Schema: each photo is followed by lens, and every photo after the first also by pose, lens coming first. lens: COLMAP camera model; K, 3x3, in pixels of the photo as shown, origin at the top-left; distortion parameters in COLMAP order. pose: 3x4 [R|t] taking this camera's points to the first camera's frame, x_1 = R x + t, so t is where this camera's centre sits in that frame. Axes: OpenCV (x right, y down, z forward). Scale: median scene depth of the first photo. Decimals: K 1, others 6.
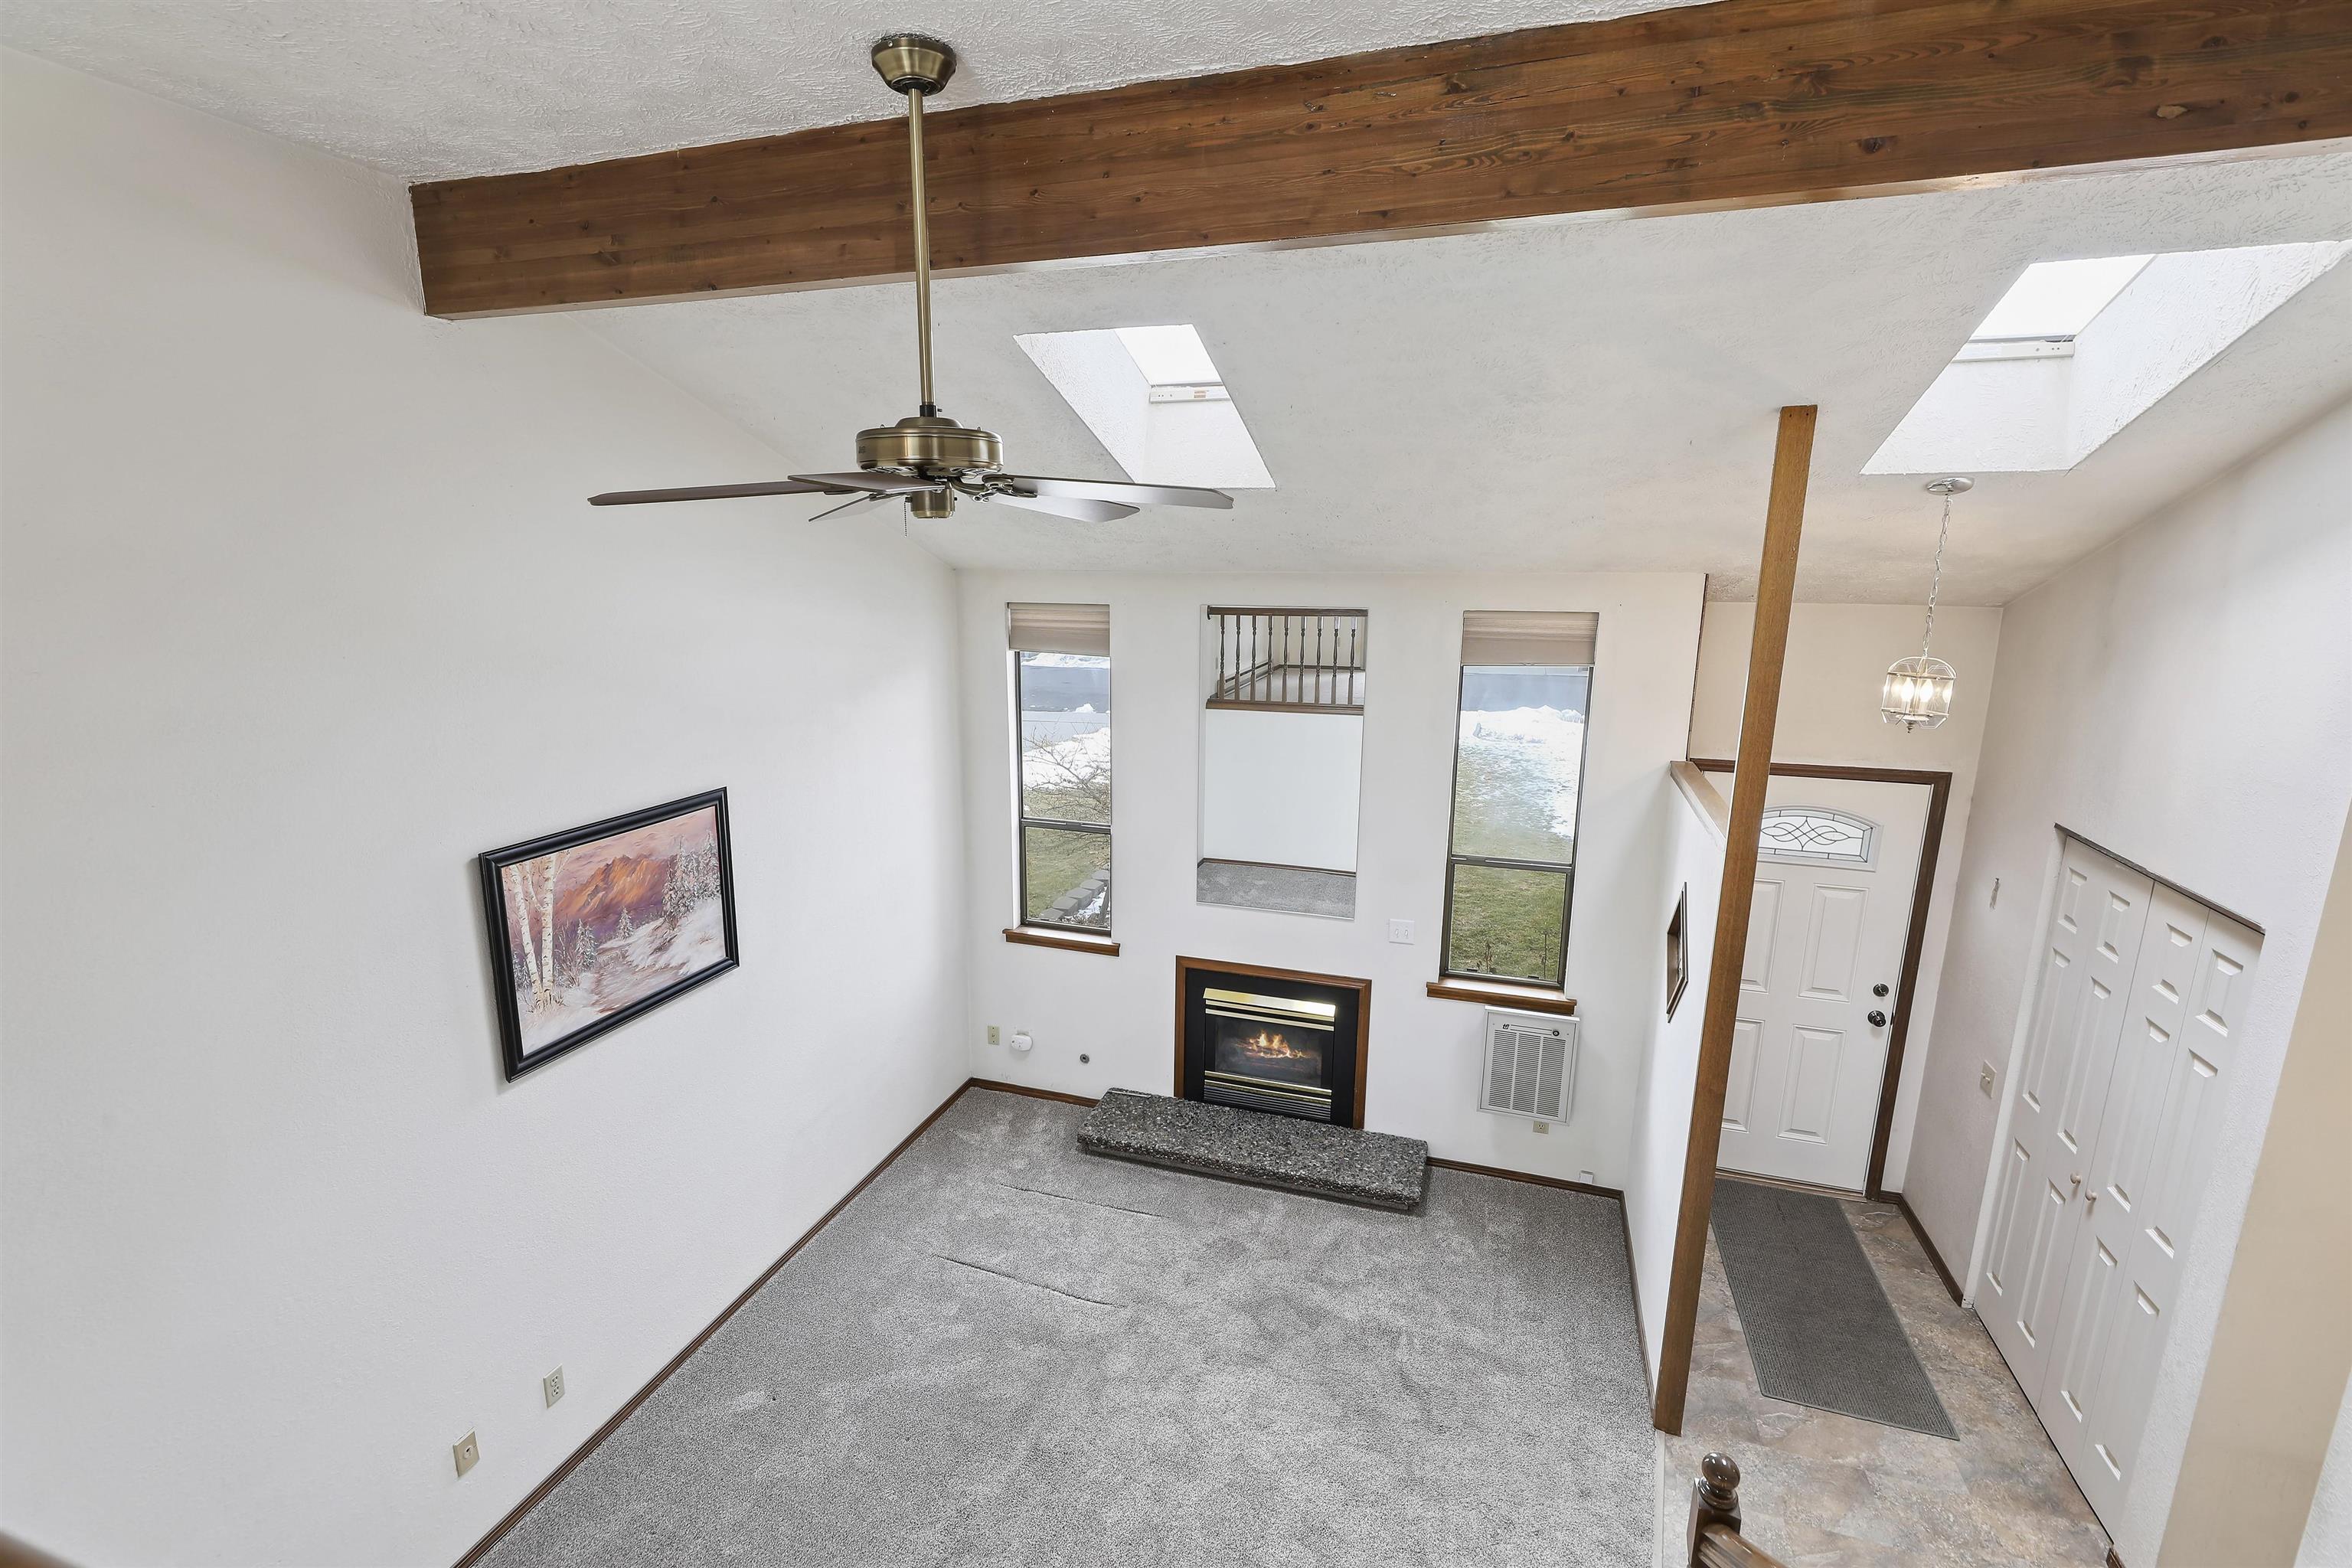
lens RADIAL K [[1064.7, 0, 1142.8], [0, 1064.7, 769.4], [0, 0, 1]] dist [0.012944, 0.000539]
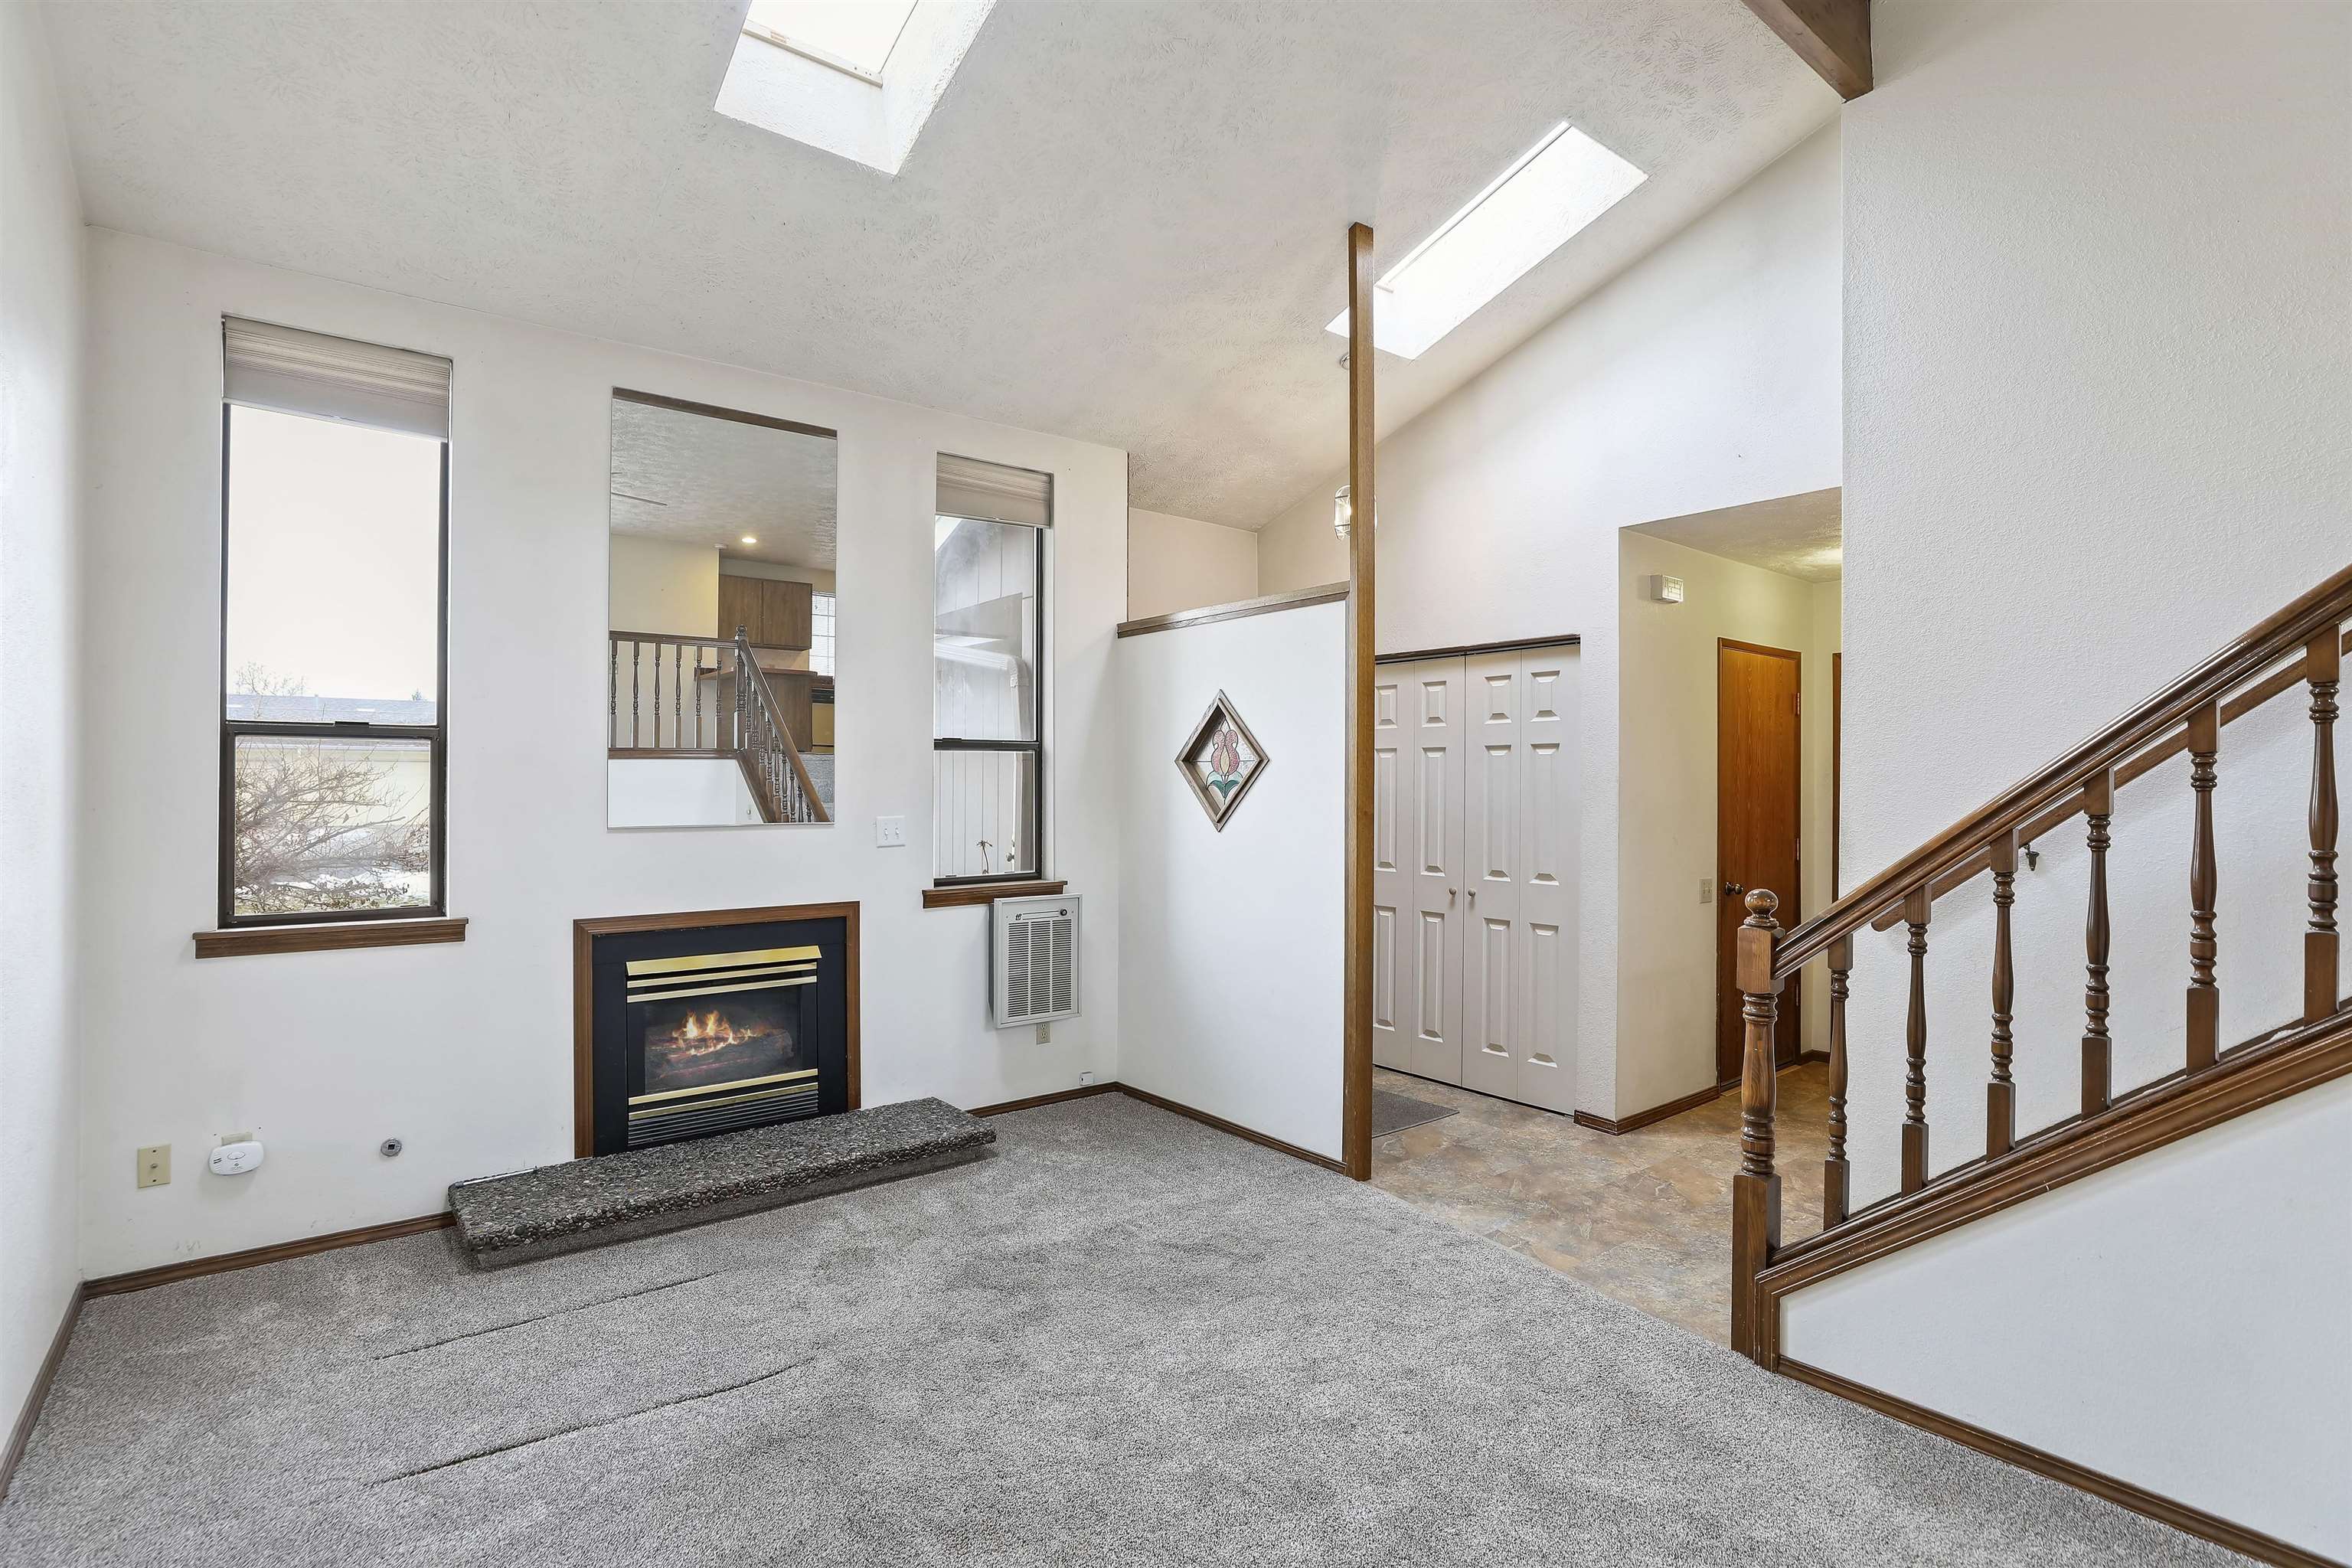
lens RADIAL K [[1118.5, 0, 1148.6], [0, 1118.5, 752.3], [0, 0, 1]] dist [-0.024549, 0.010766]
pose [[0.554864, 0.017791, 0.831751, -0.478869], [0.158348, 0.979236, -0.126581, 0.309856], [-0.816733, 0.201942, 0.540525, 0.493356]]
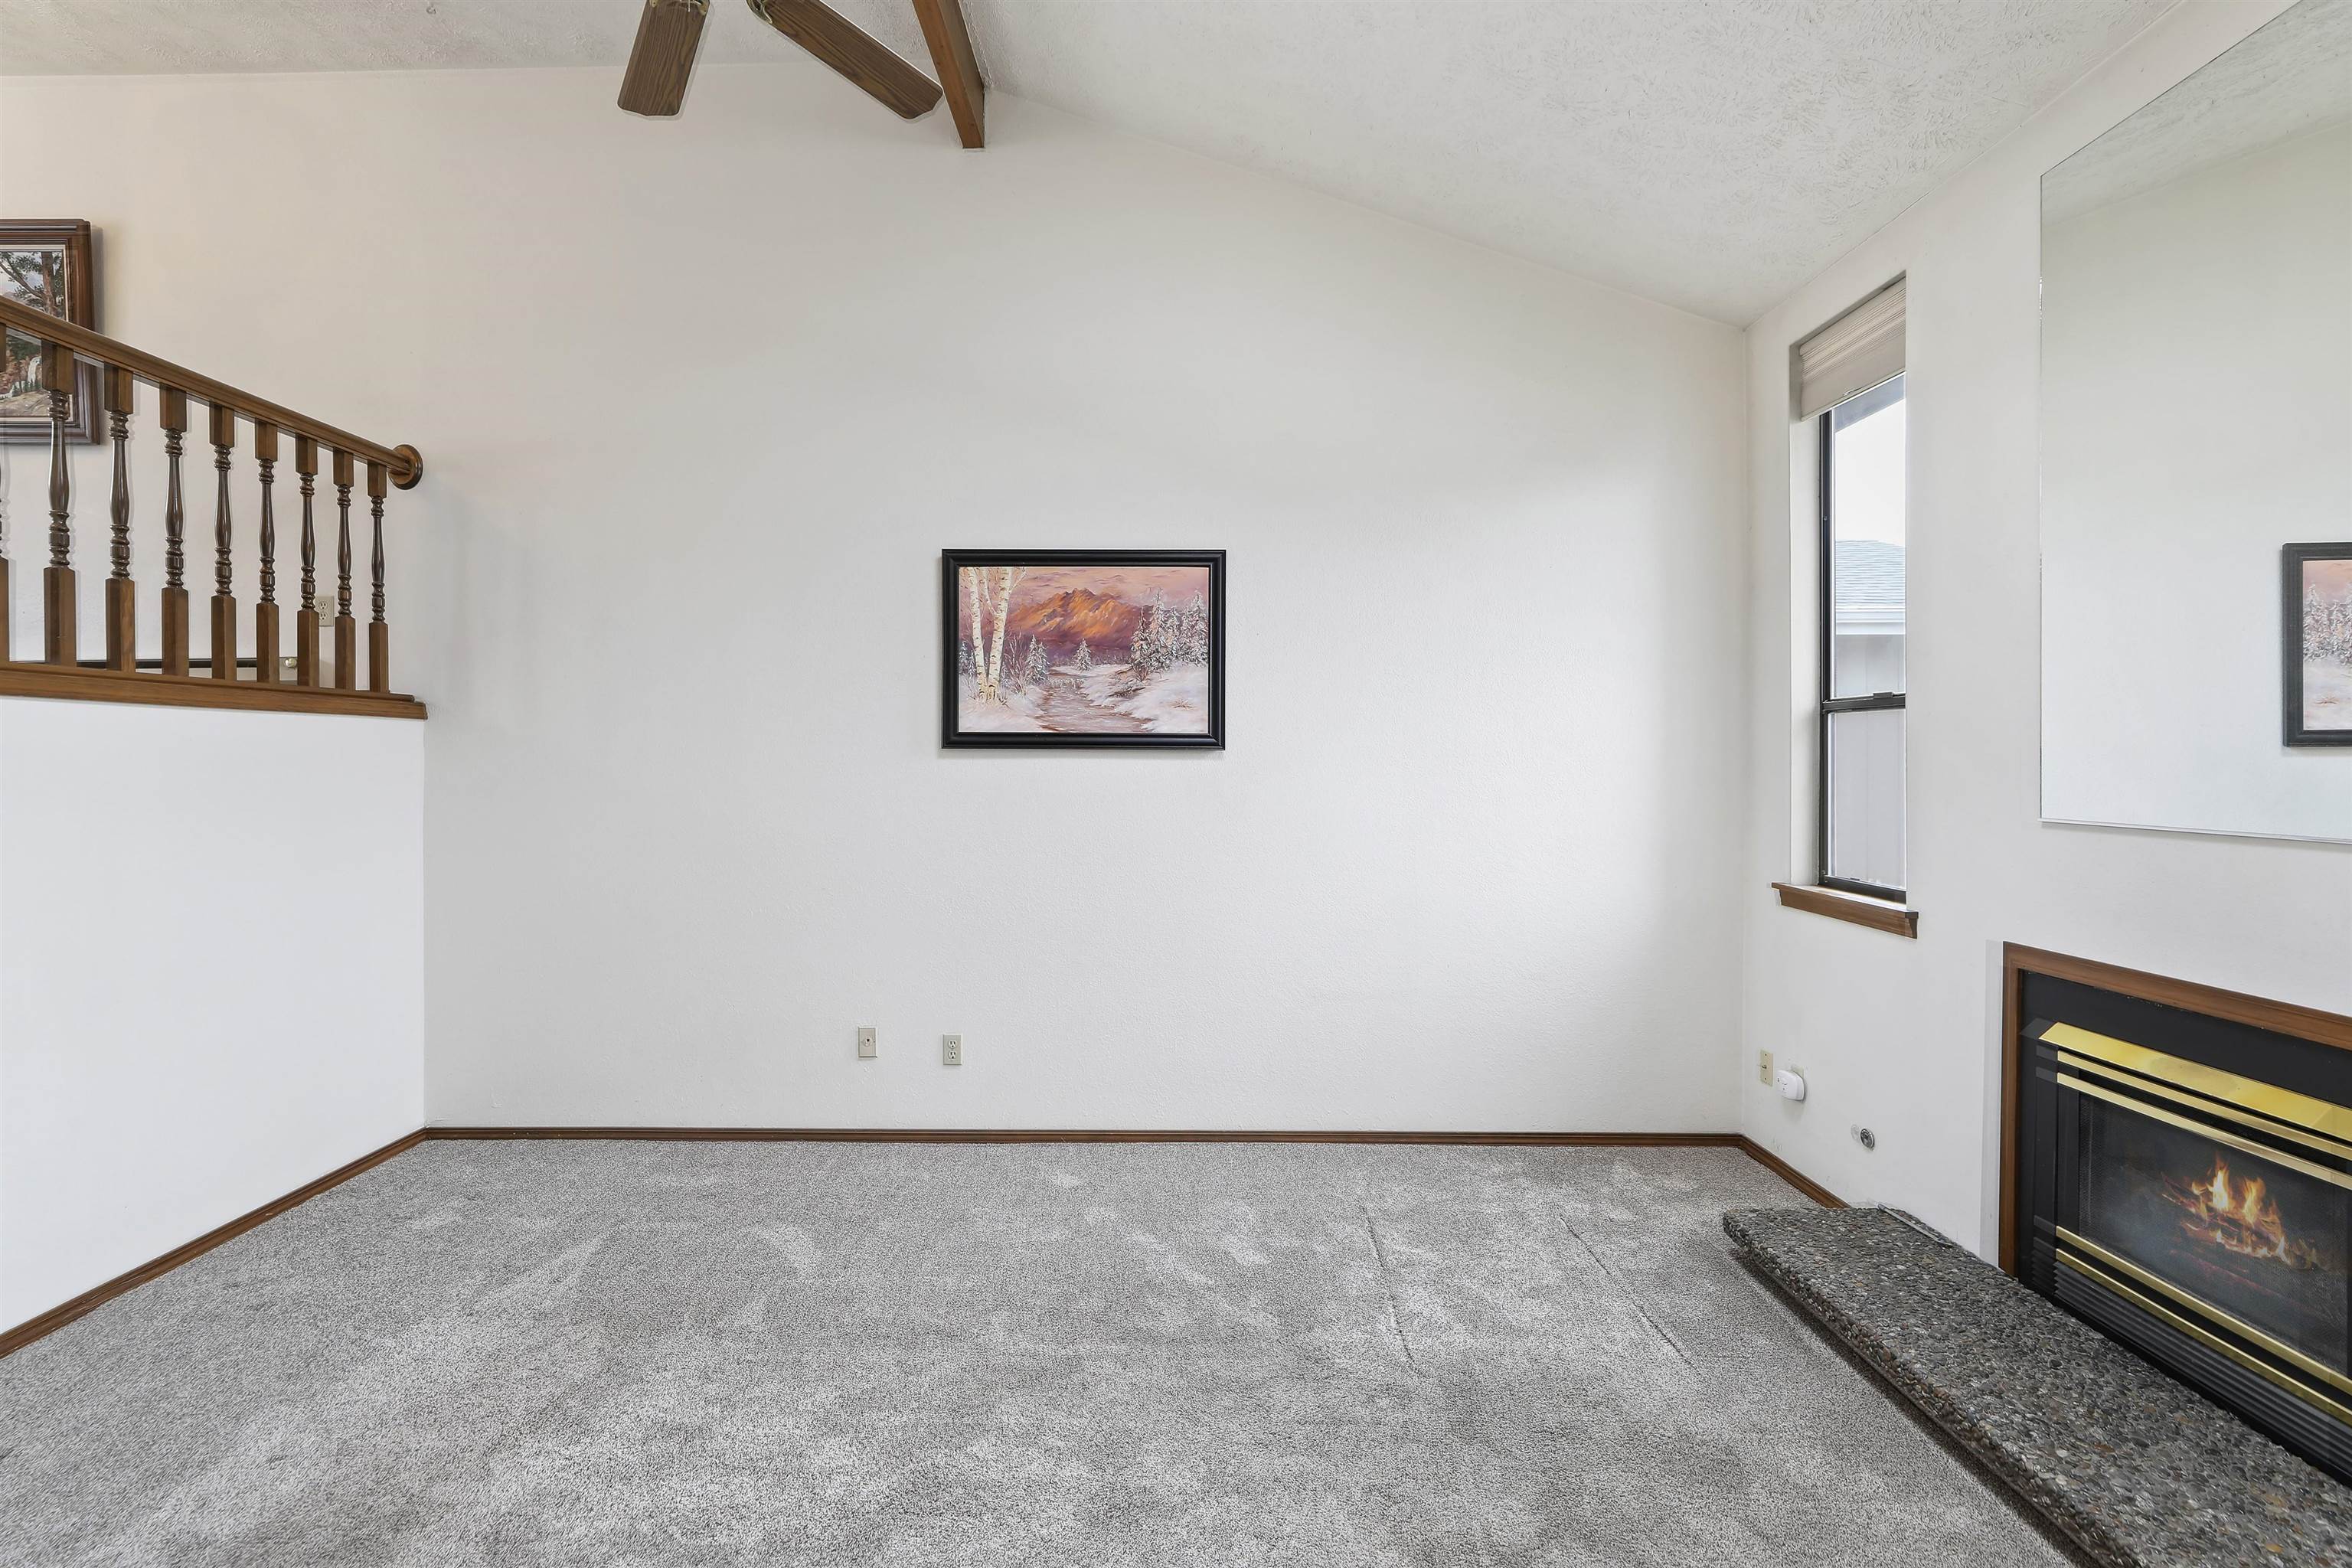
lens RADIAL K [[1118.5, 0, 1159.4], [0, 1118.5, 737.1], [0, 0, 1]] dist [-0.024549, 0.010766]
pose [[0.312529, -0.013241, -0.949816, 0.544816], [-0.179598, 0.981045, -0.072772, 0.271185], [0.932775, 0.193329, 0.304227, 0.703109]]
